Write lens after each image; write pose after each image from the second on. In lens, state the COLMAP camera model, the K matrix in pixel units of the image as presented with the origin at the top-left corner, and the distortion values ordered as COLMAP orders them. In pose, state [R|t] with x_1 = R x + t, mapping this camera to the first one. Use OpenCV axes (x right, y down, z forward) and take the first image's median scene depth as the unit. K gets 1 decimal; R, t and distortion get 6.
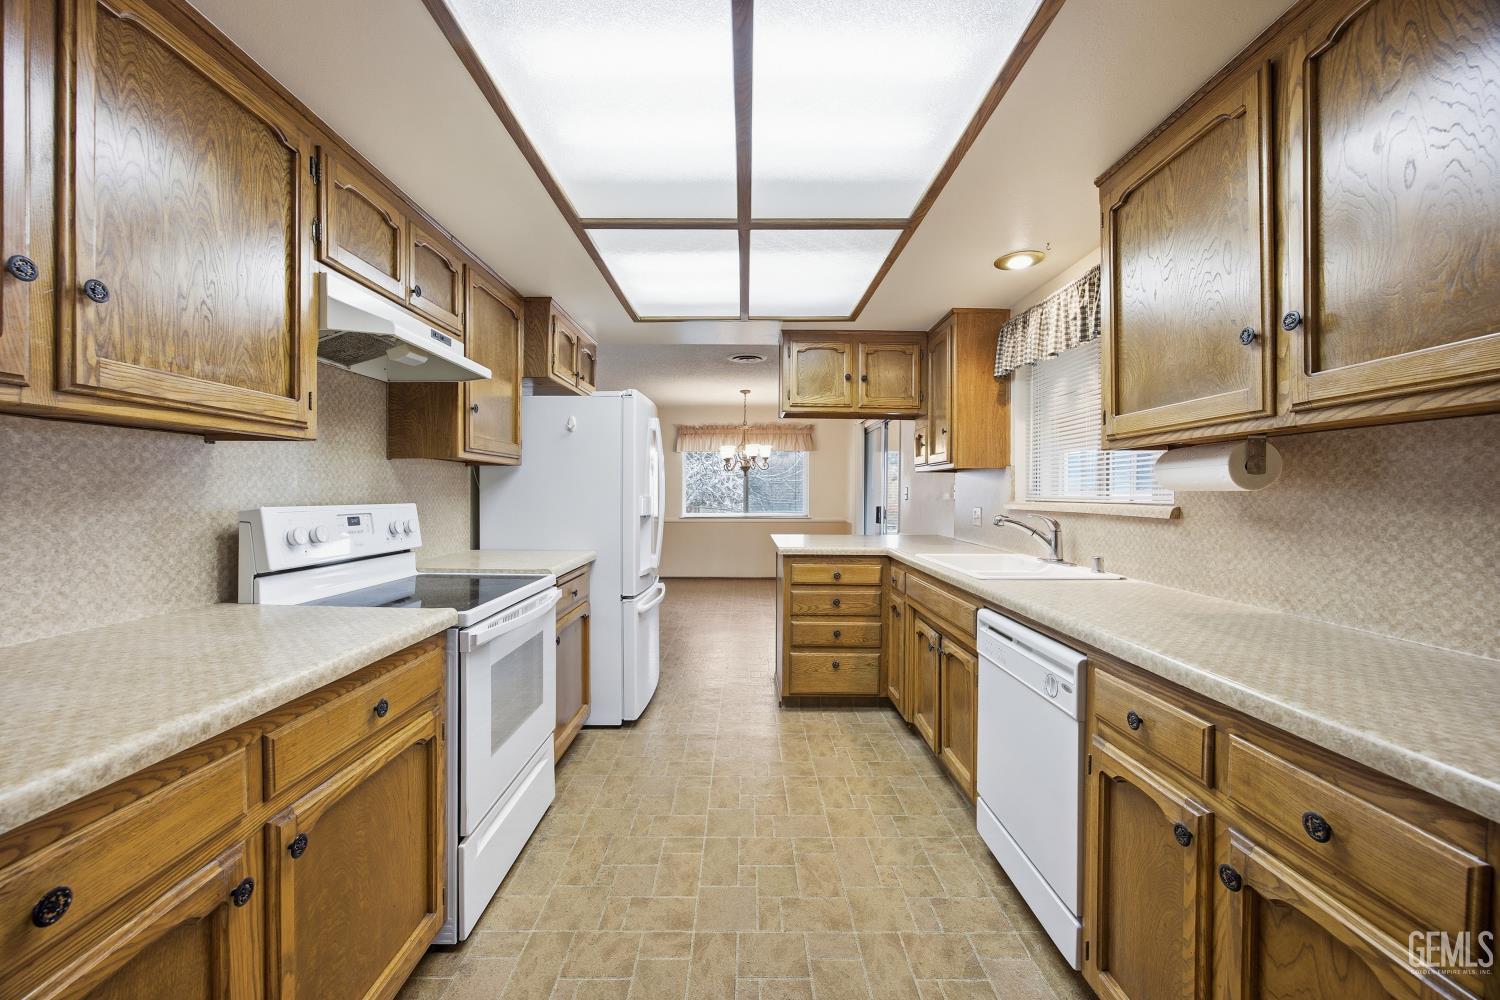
lens RADIAL K [[584.0, 0, 748.5], [0, 584.0, 496.5], [0, 0, 1]] dist [-0.025000, 0.009430]
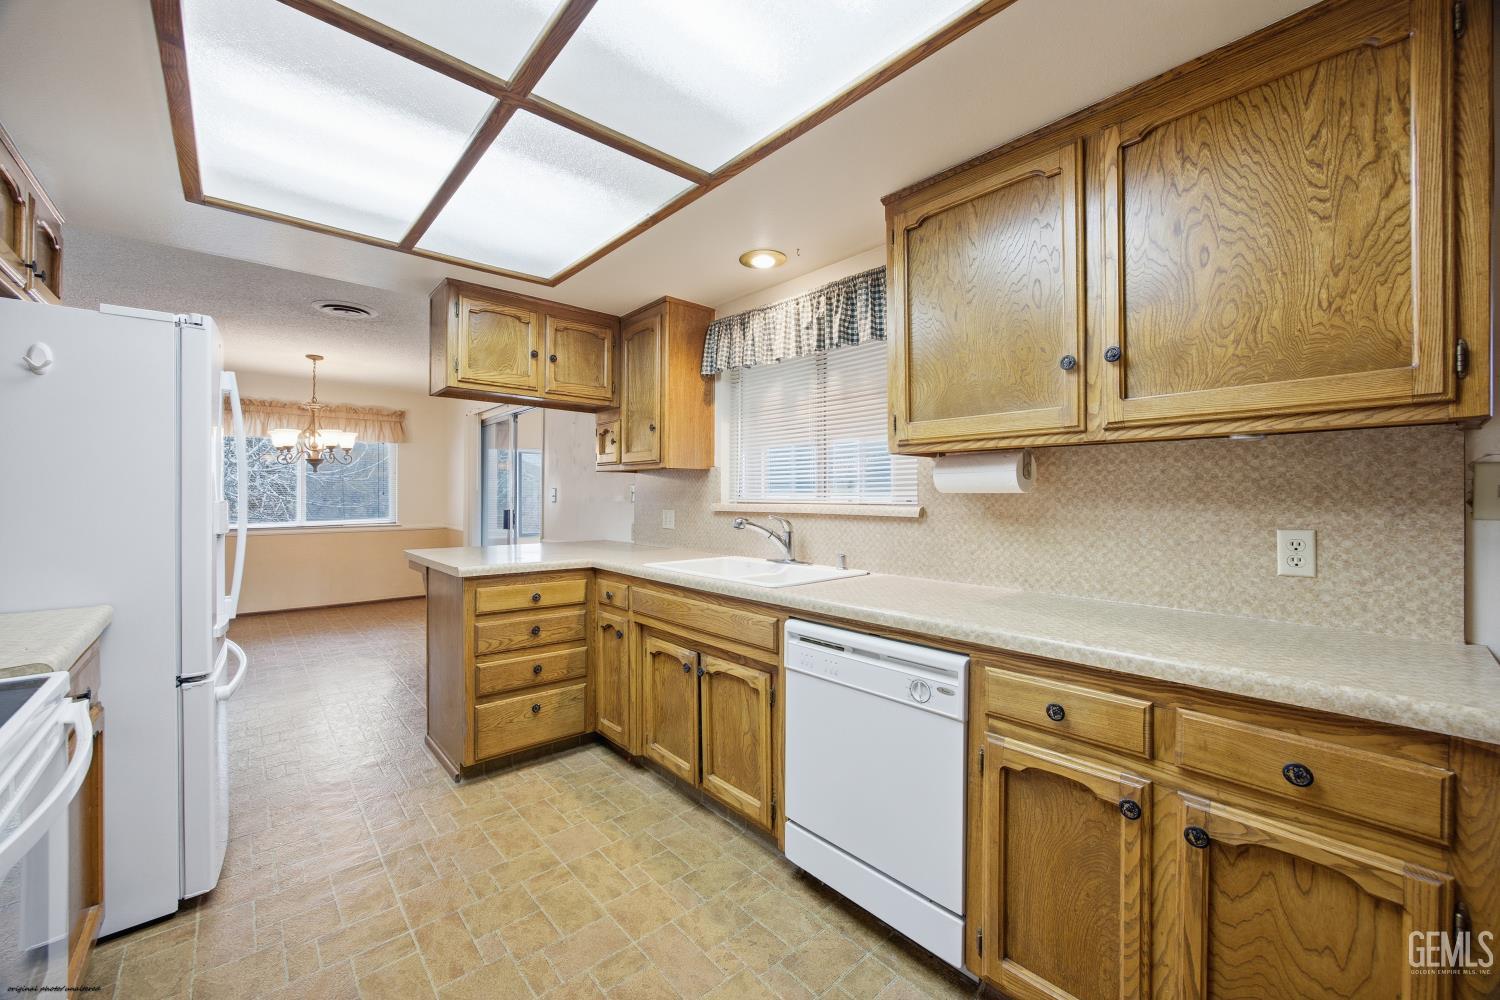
lens RADIAL K [[584.0, 0, 748.5], [0, 584.0, 496.5], [0, 0, 1]] dist [-0.025000, 0.009430]
pose [[0.752768, -0.003094, 0.658279, -0.324083], [0.004744, 0.999988, -0.000726, -0.003597], [-0.658269, 0.003669, 0.752774, 0.420577]]
